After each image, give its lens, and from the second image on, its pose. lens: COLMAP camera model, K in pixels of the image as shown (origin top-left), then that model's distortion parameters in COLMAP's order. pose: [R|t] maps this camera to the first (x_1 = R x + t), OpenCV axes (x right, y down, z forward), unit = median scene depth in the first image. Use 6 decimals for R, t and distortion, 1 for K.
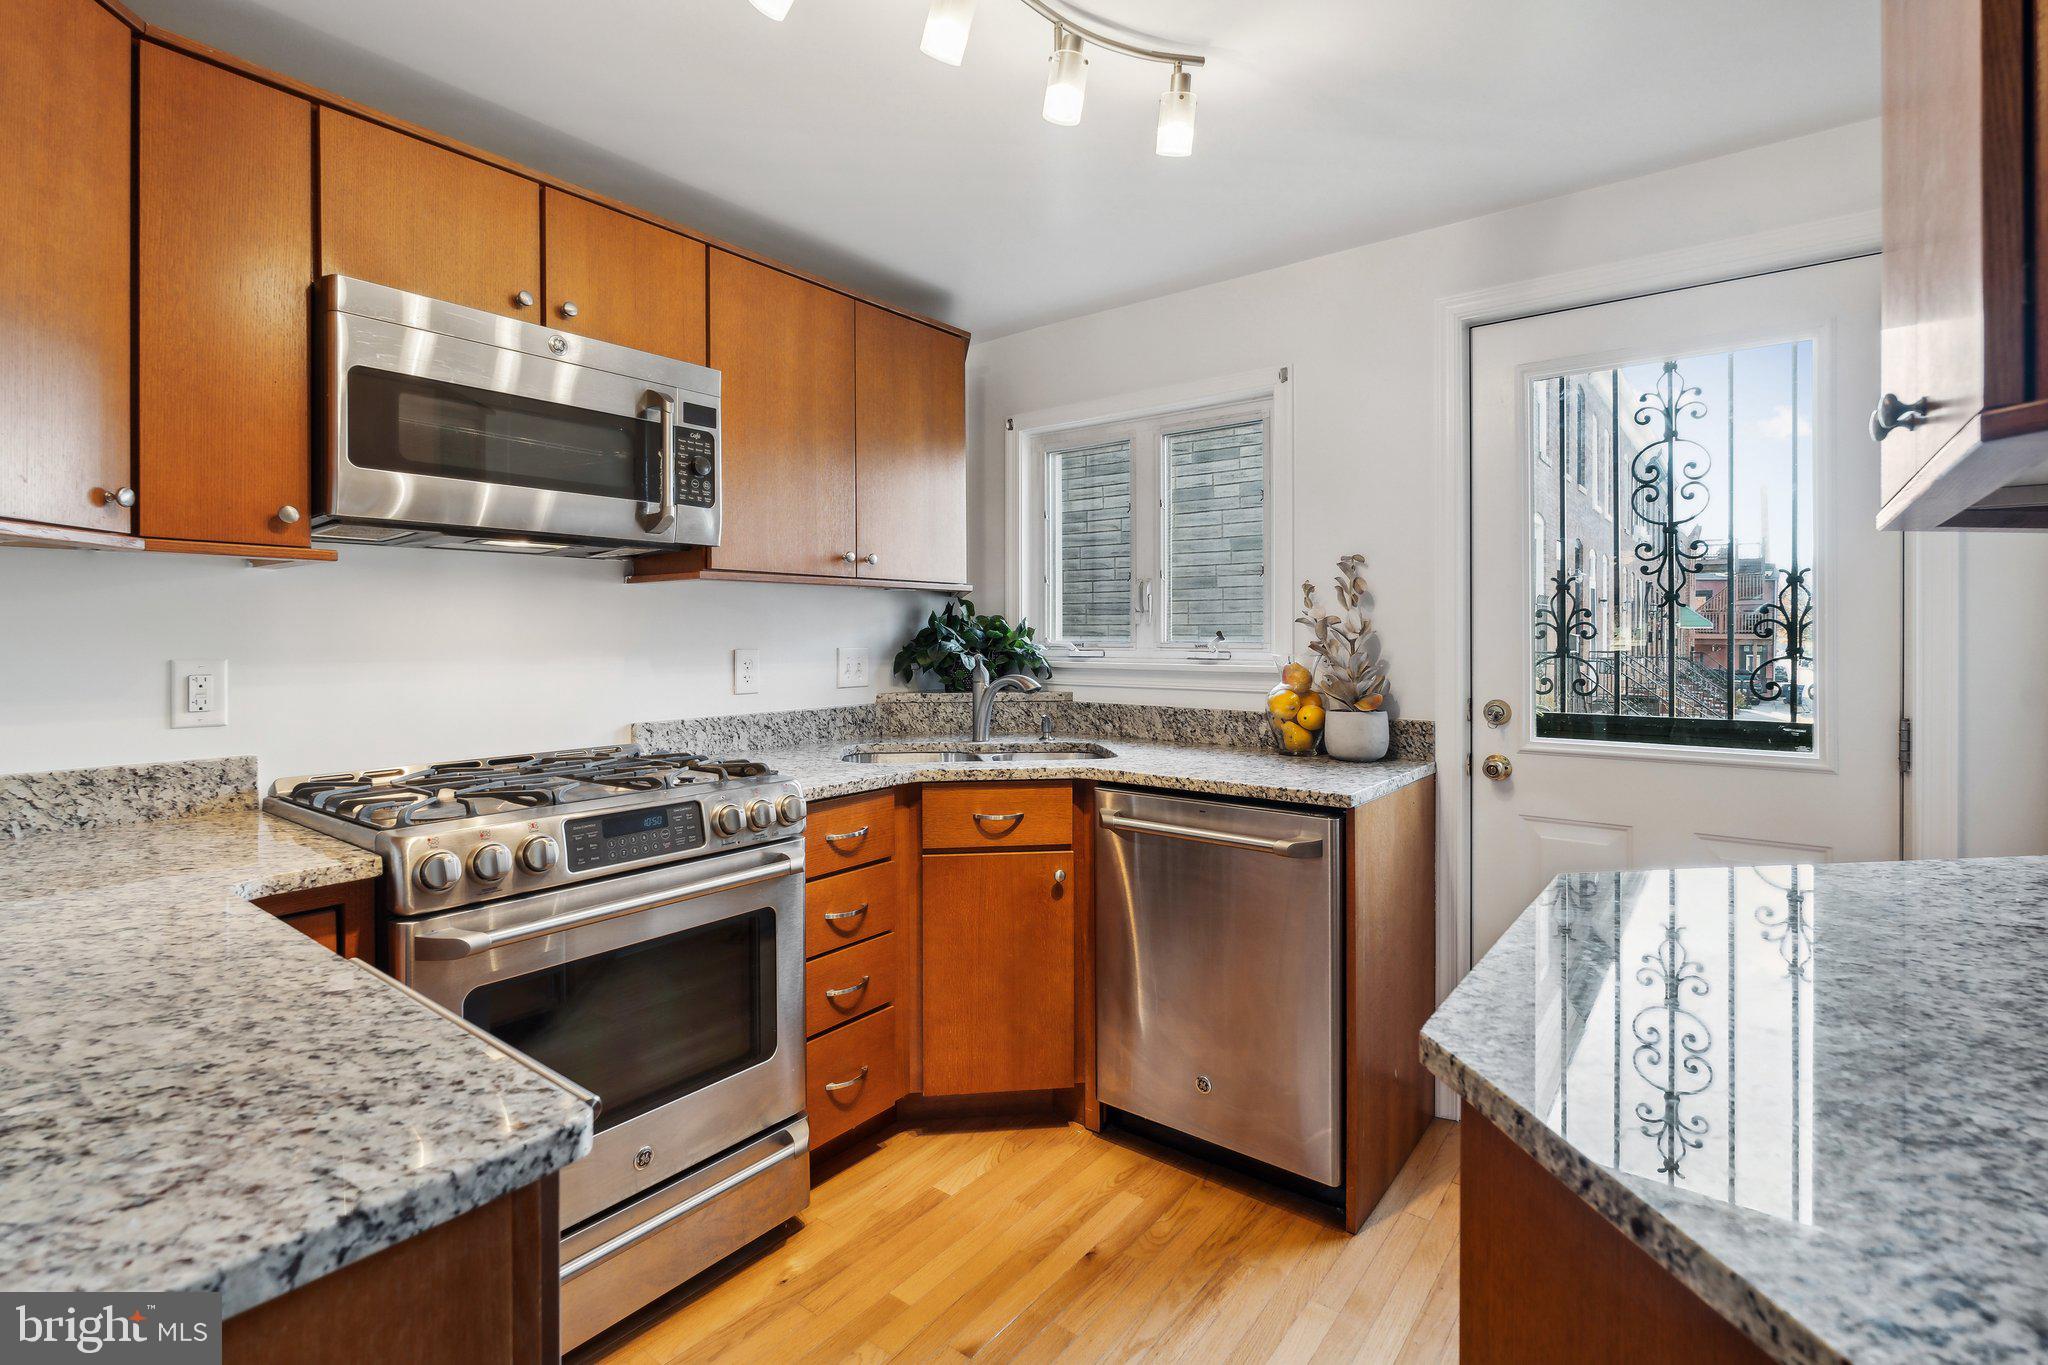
lens RADIAL K [[945.9, 0, 1022.6], [0, 945.9, 639.8], [0, 0, 1]] dist [-0.002417, -0.000182]
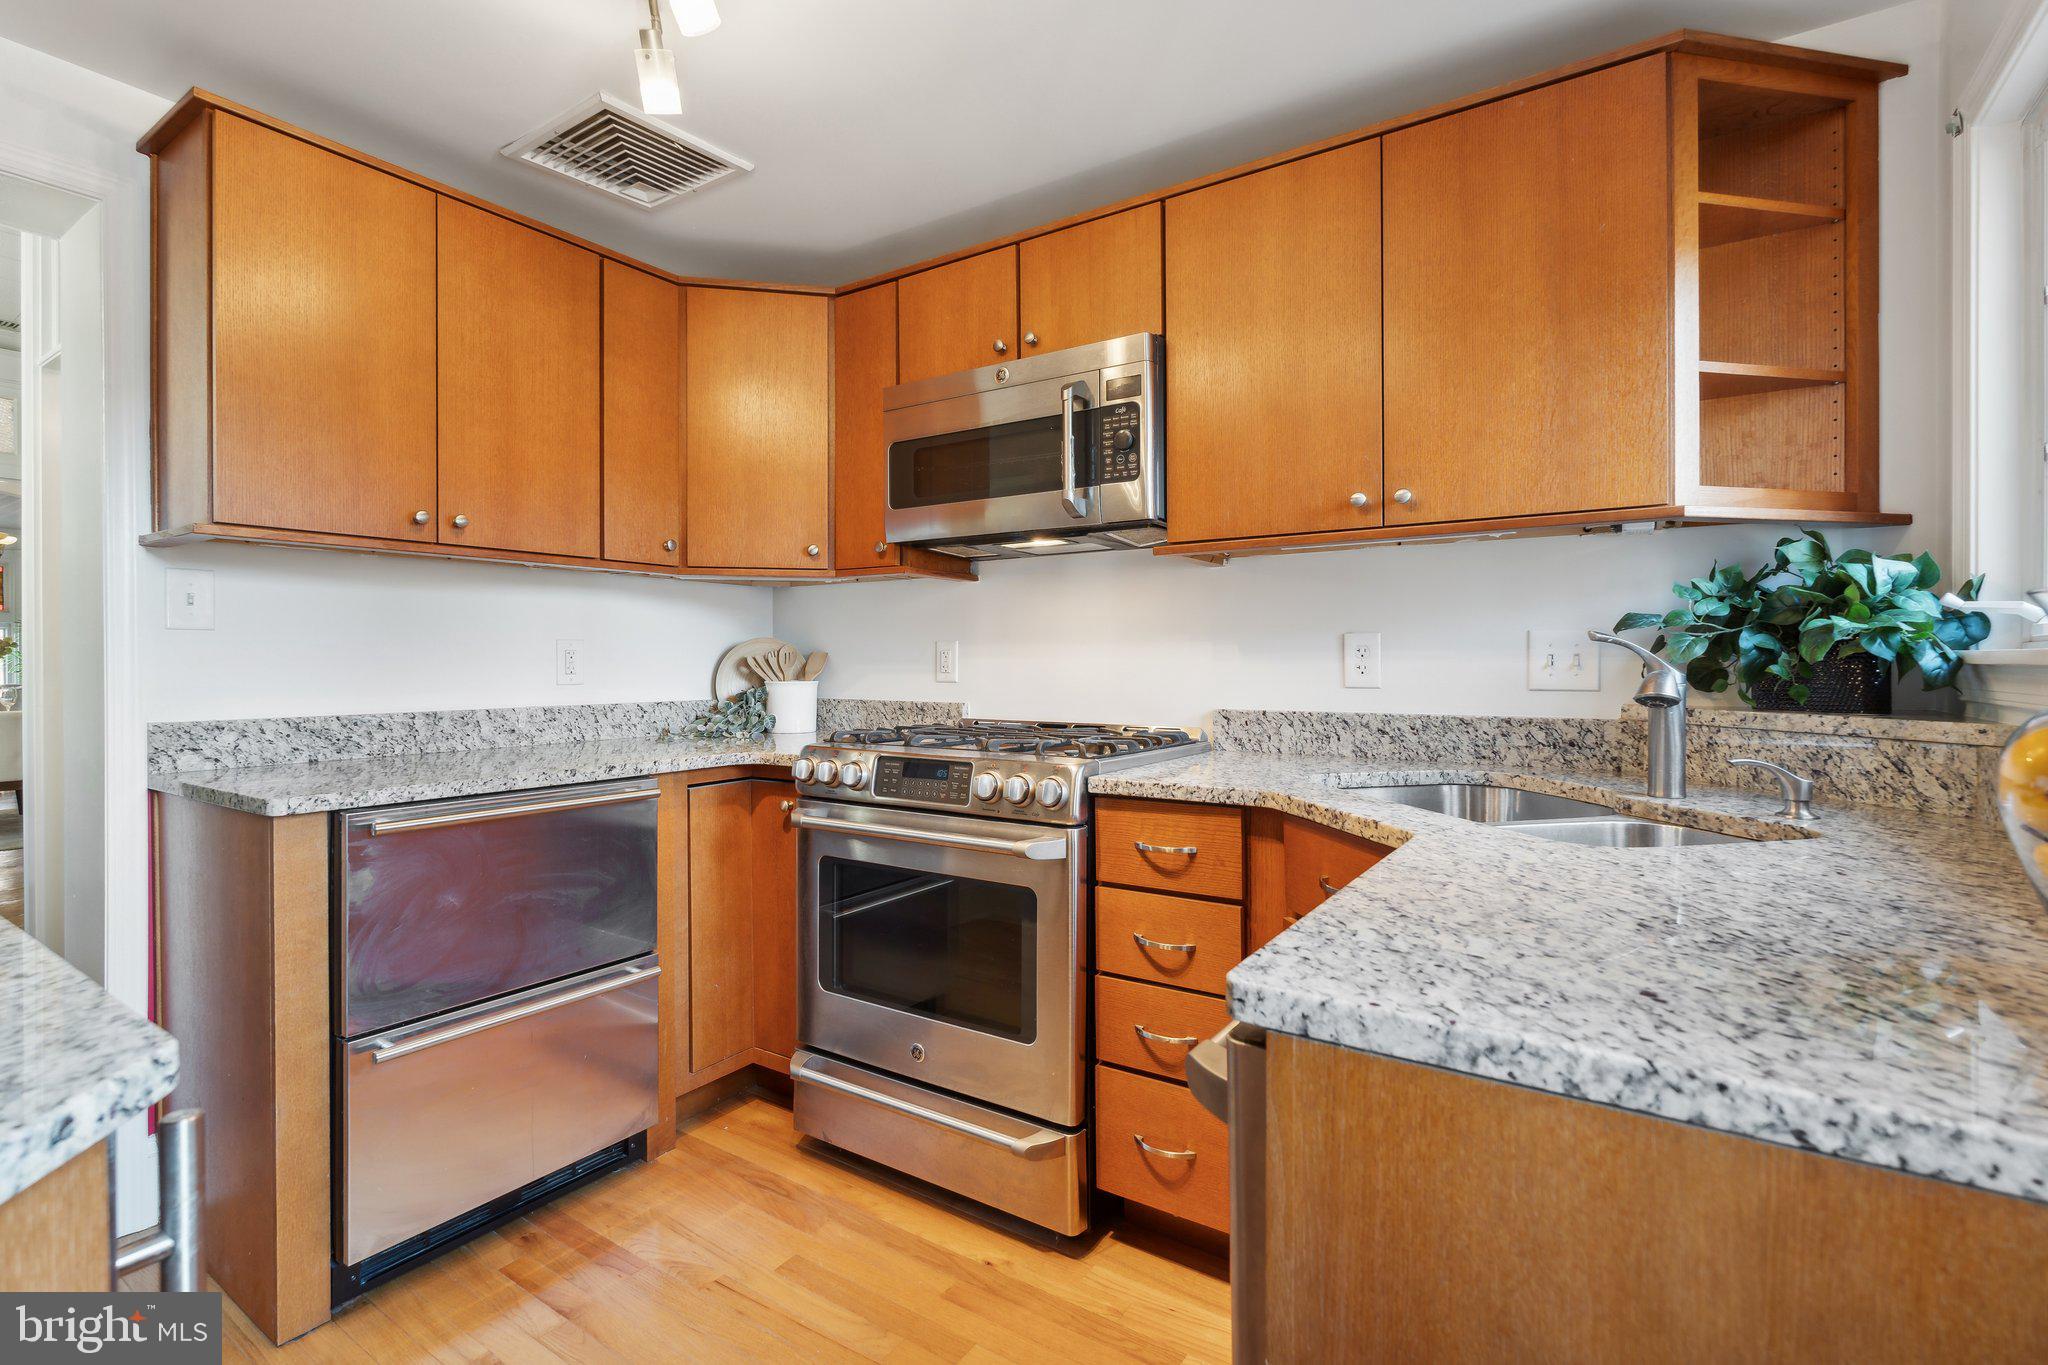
lens RADIAL K [[955.5, 0, 1000.3], [0, 955.5, 659.0], [0, 0, 1]] dist [-0.000189, 0.000093]
pose [[0.059099, 0.000605, -0.998252, 0.554821], [-0.003541, 0.999994, 0.000396, 0.036830], [0.998246, 0.003512, 0.059101, 0.713029]]
